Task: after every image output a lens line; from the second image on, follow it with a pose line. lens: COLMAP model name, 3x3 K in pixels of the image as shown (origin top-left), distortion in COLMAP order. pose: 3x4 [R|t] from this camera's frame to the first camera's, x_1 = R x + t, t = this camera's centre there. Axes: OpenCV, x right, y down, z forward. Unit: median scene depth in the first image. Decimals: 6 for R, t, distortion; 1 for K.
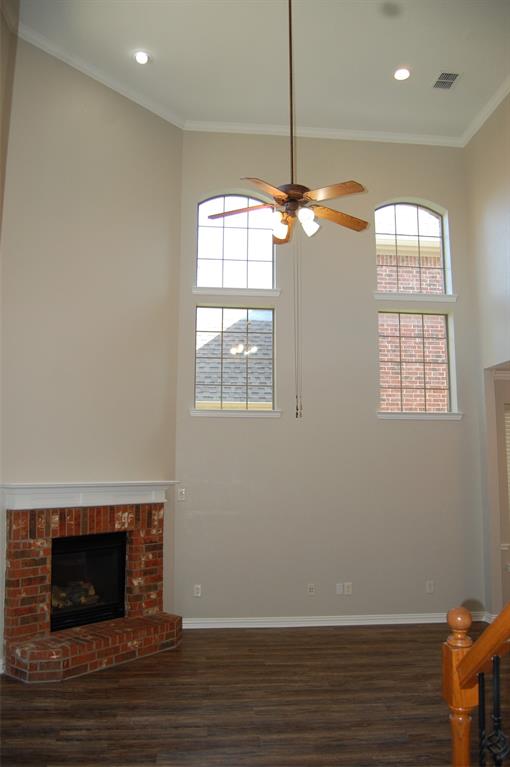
lens RADIAL K [[601.3, 0, 247.5], [0, 601.3, 385.8], [0, 0, 1]] dist [-0.090970, 0.031595]
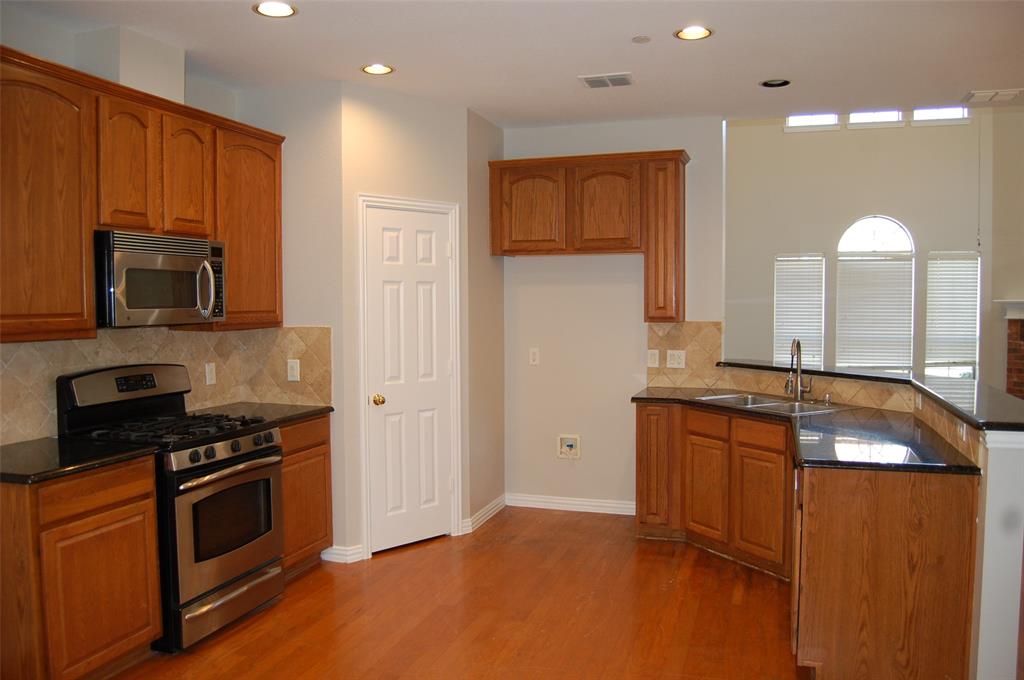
lens RADIAL K [[802.8, 0, 508.2], [0, 802.8, 340.6], [0, 0, 1]] dist [-0.090970, 0.031595]
pose [[-0.387143, 0.041330, -0.921093, 1.652324], [0.126780, 0.991892, -0.008780, 0.115693], [0.913262, -0.120175, -0.389244, 0.575925]]
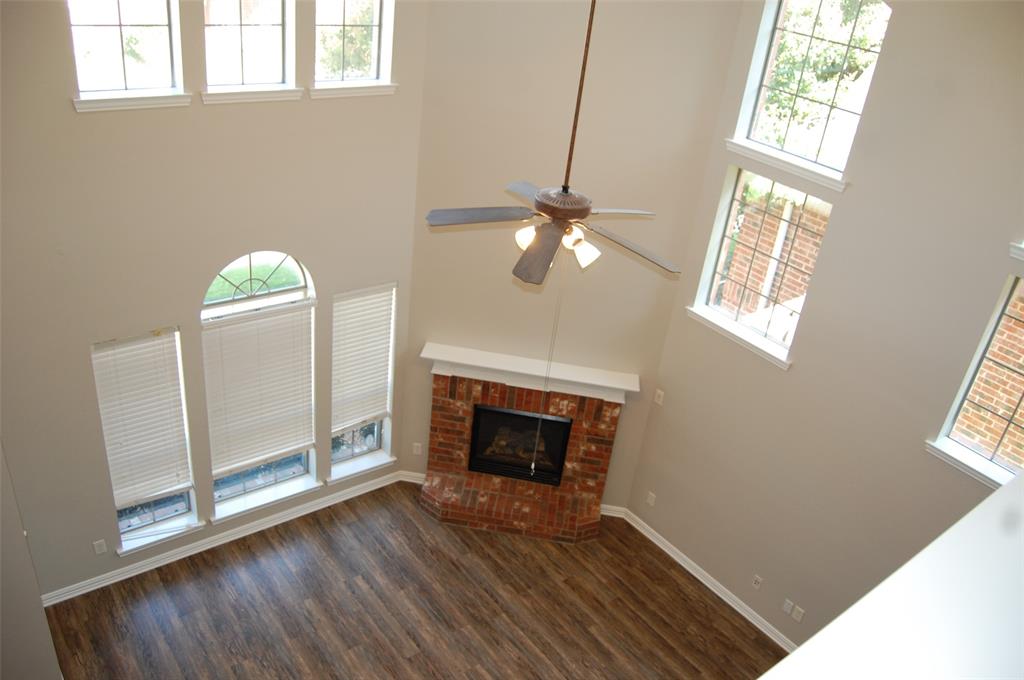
lens RADIAL K [[802.8, 0, 496.7], [0, 802.8, 343.0], [0, 0, 1]] dist [-0.090970, 0.031595]
pose [[0.536093, 0.452505, -0.712631, 0.615529], [0.010907, 0.840407, 0.541846, -0.564978], [0.844088, -0.298253, 0.445601, 0.432930]]
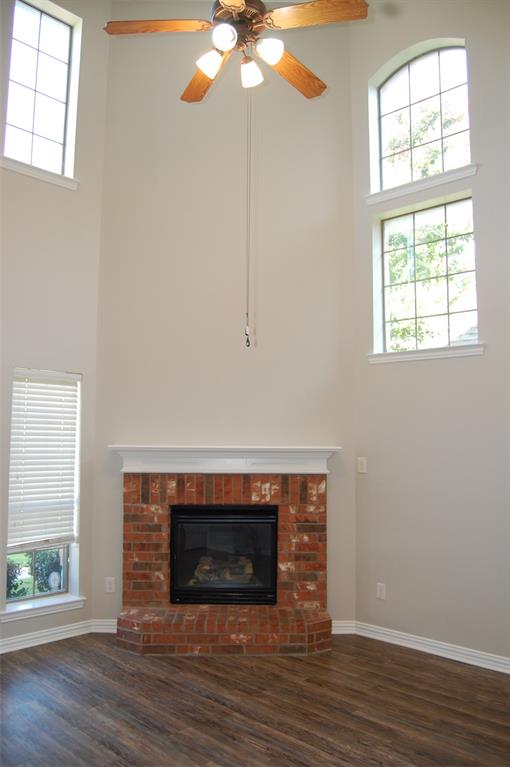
lens RADIAL K [[601.3, 0, 249.7], [0, 601.3, 385.5], [0, 0, 1]] dist [-0.090970, 0.031595]
pose [[0.658076, -0.061250, -0.750456, 0.464853], [0.096714, 0.995306, 0.003574, 0.075440], [0.746714, -0.074931, 0.660911, 0.467617]]
